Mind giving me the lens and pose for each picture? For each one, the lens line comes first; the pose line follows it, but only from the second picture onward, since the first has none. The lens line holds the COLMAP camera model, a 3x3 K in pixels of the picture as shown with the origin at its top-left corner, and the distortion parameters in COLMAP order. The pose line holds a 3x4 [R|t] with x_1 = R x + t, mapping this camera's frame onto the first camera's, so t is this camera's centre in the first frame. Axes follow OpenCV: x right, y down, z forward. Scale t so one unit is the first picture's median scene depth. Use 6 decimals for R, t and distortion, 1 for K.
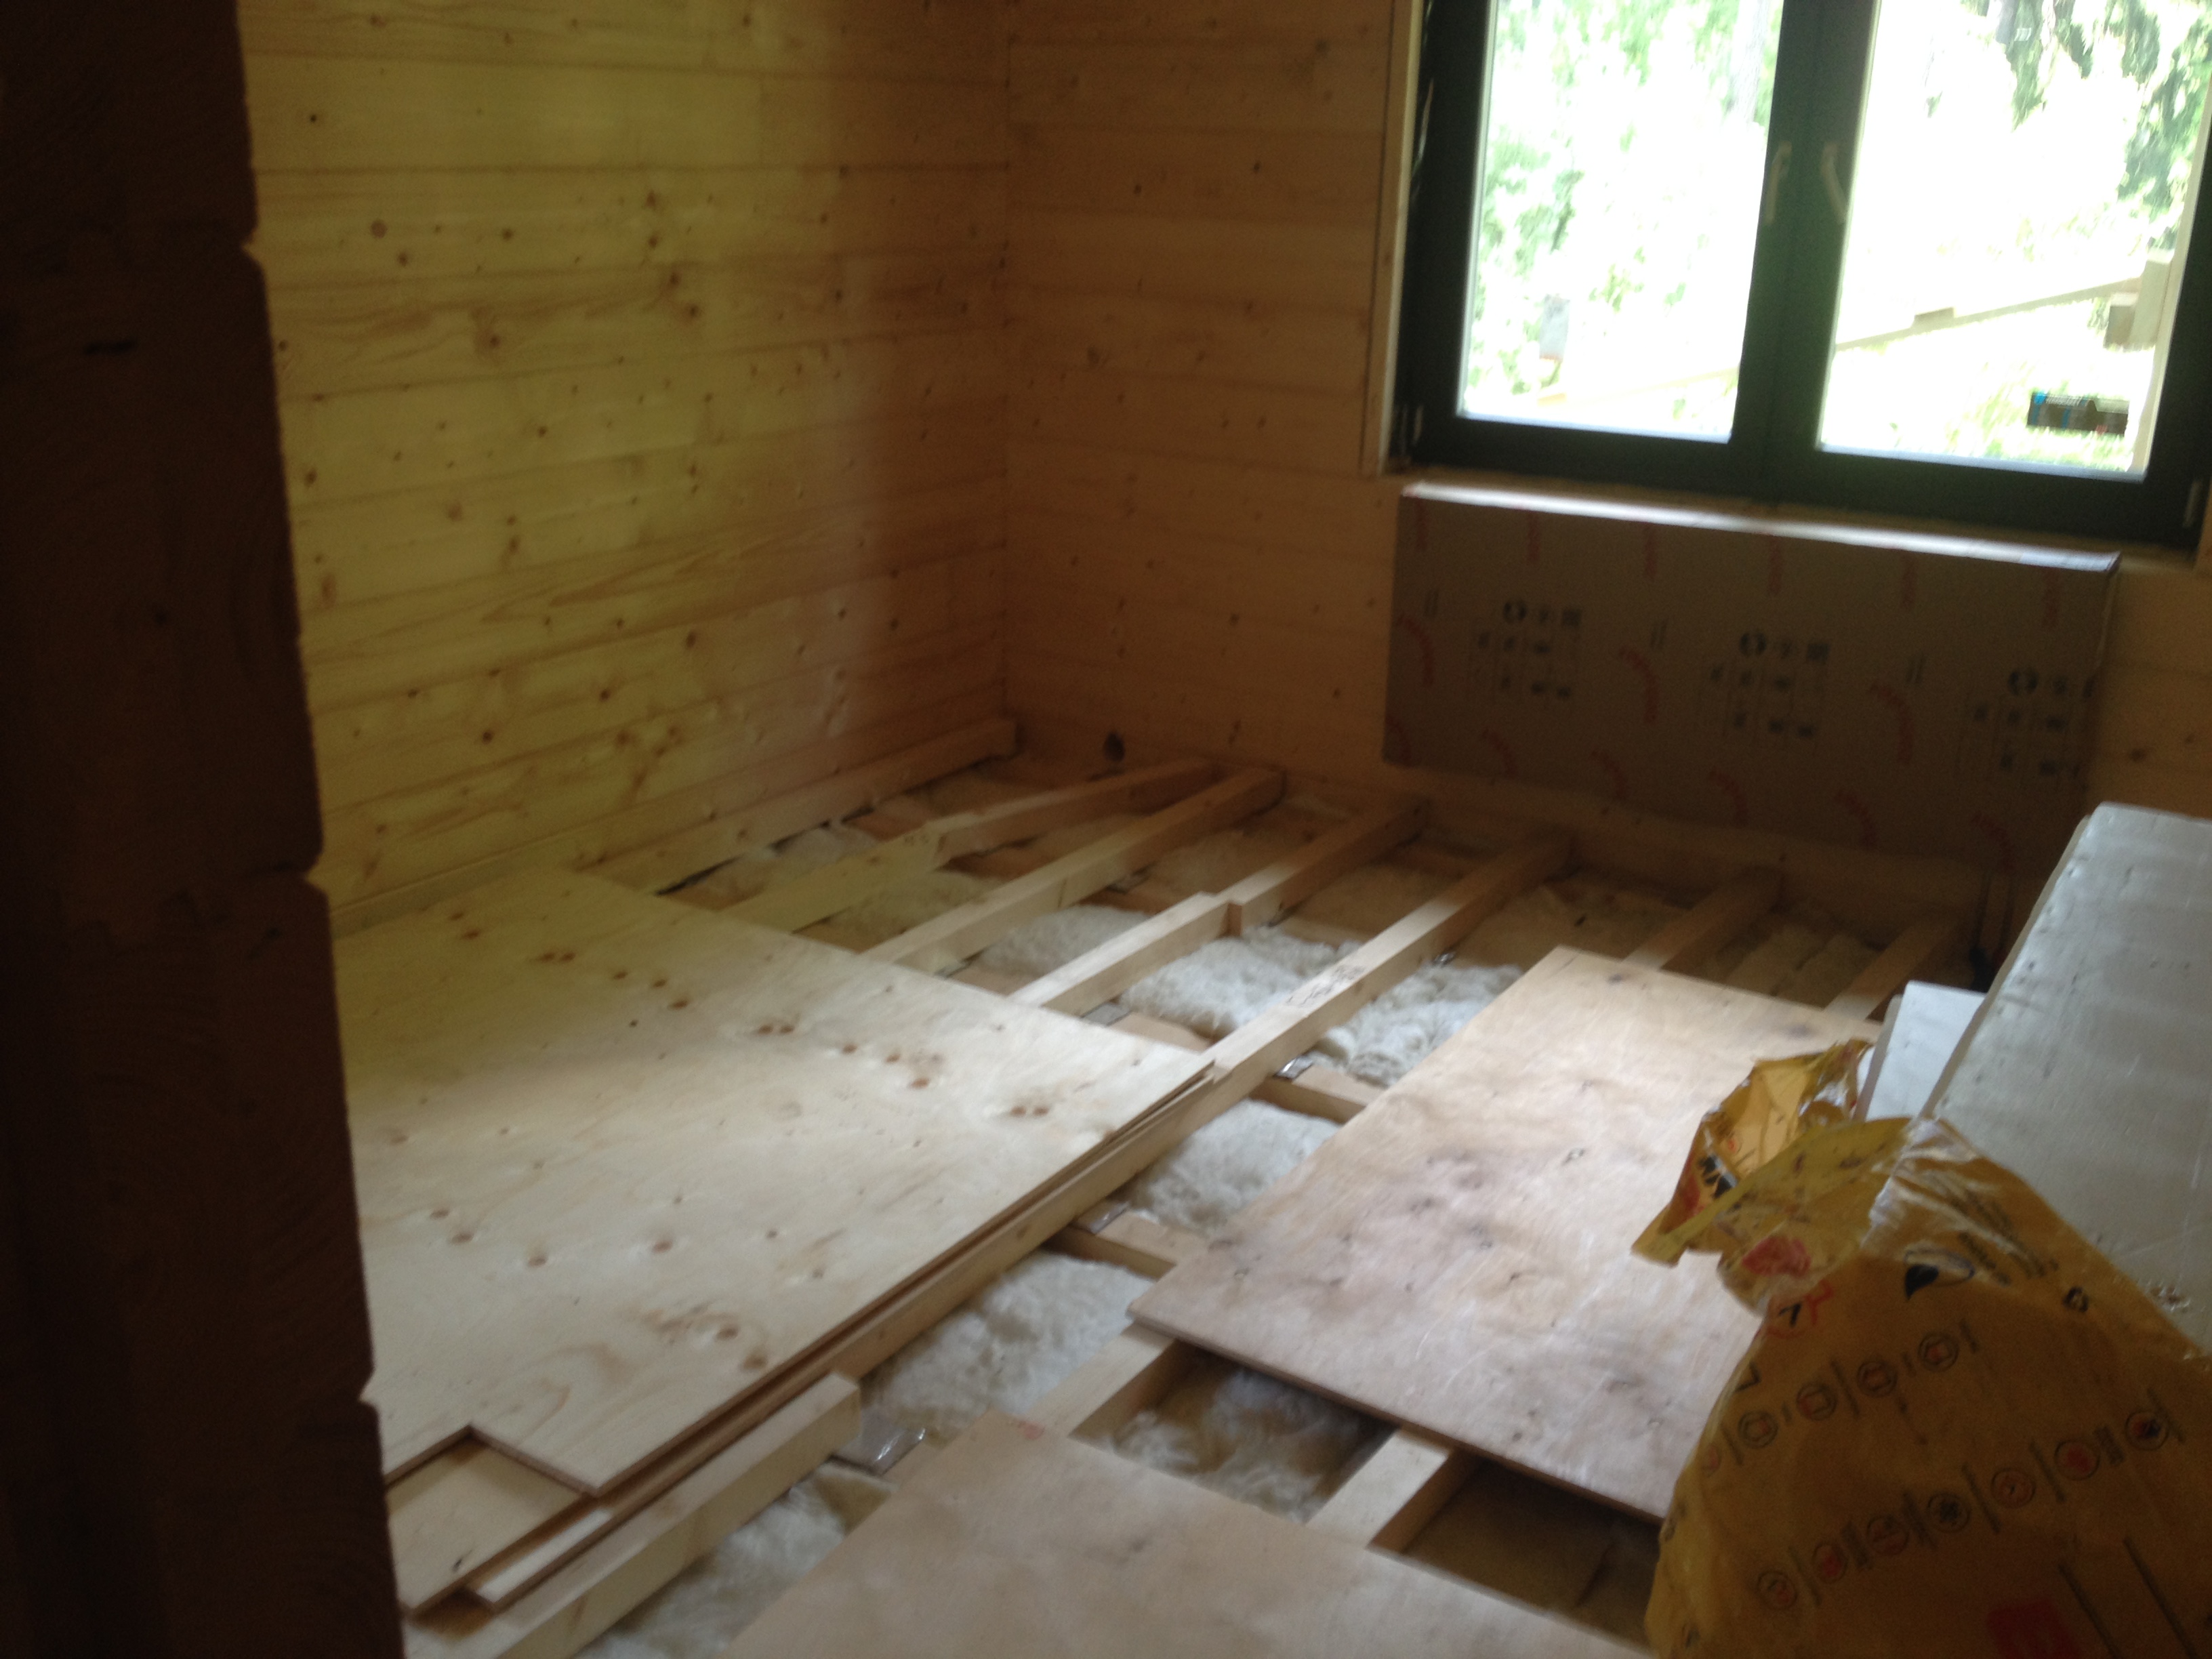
lens RADIAL K [[1982.5, 0, 1106.0], [0, 1982.5, 829.5], [0, 0, 1]] dist [0.102956, -0.175193]
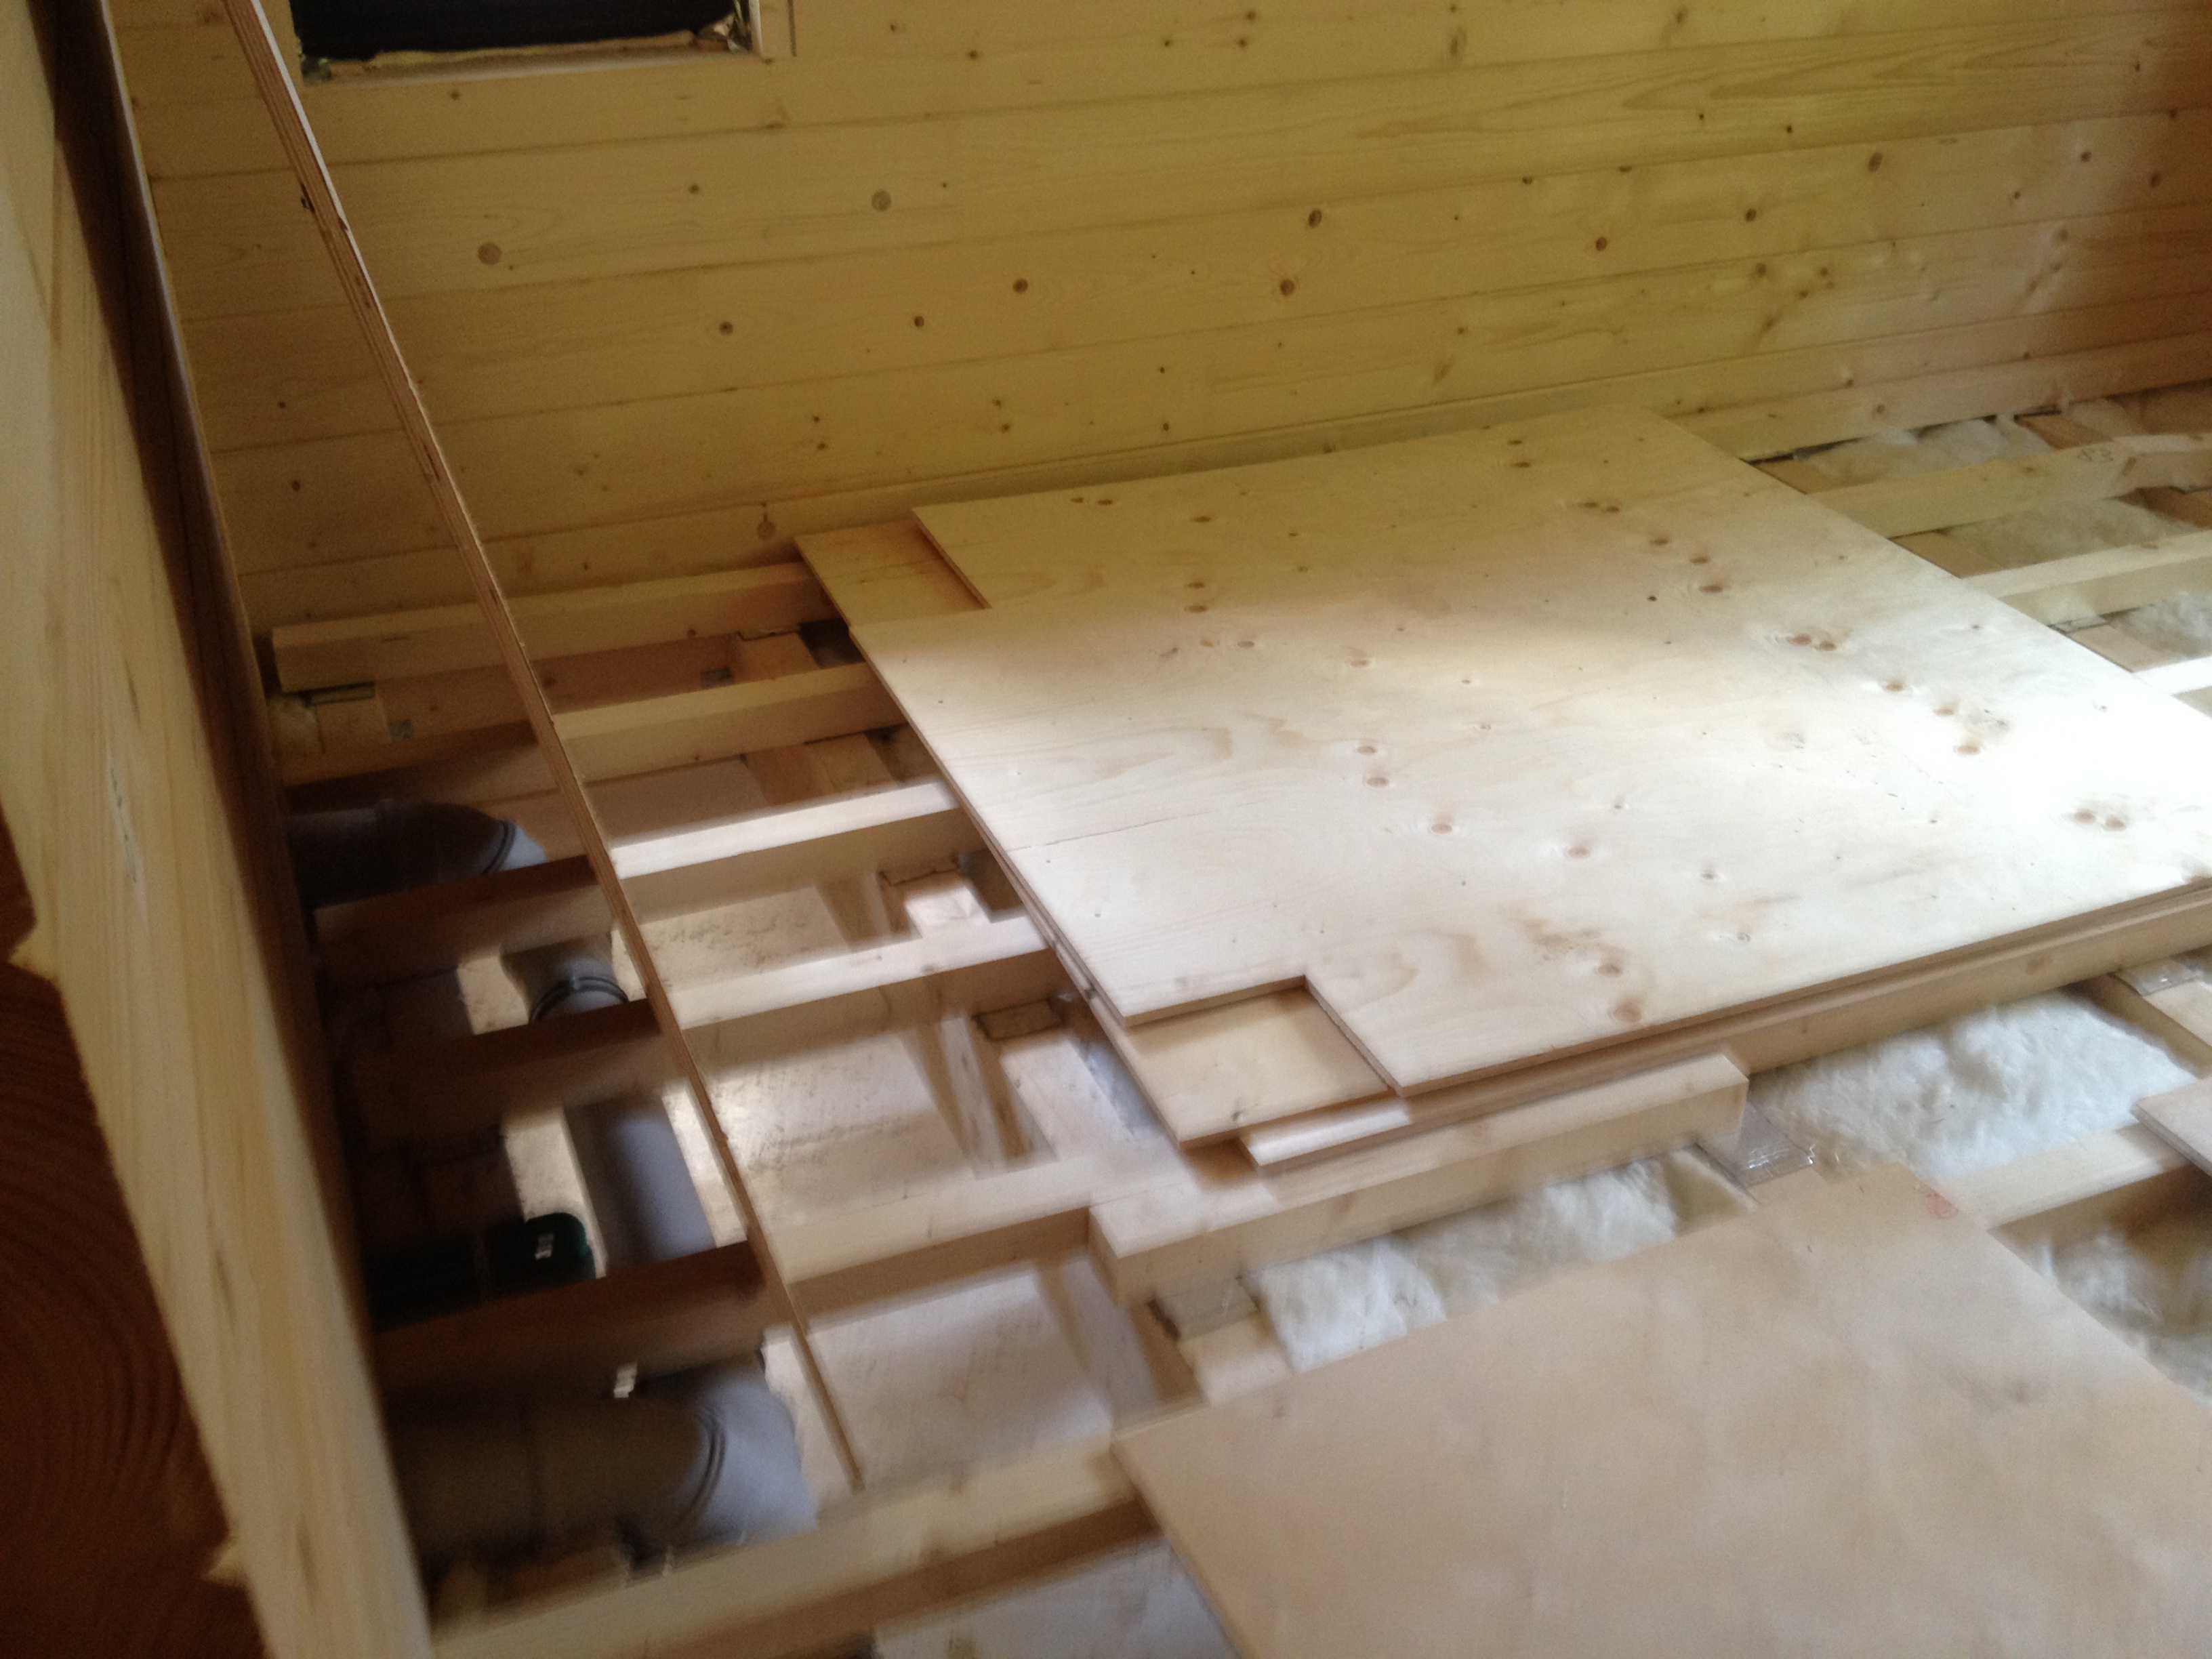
lens RADIAL K [[2049.7, 0, 1106.0], [0, 2049.7, 829.5], [0, 0, 1]] dist [0.111088, -0.280371]
pose [[0.827473, 0.274432, -0.489872, 0.033438], [-0.165954, 0.952981, 0.253547, 0.004841], [0.536421, -0.128508, 0.834110, 0.107244]]
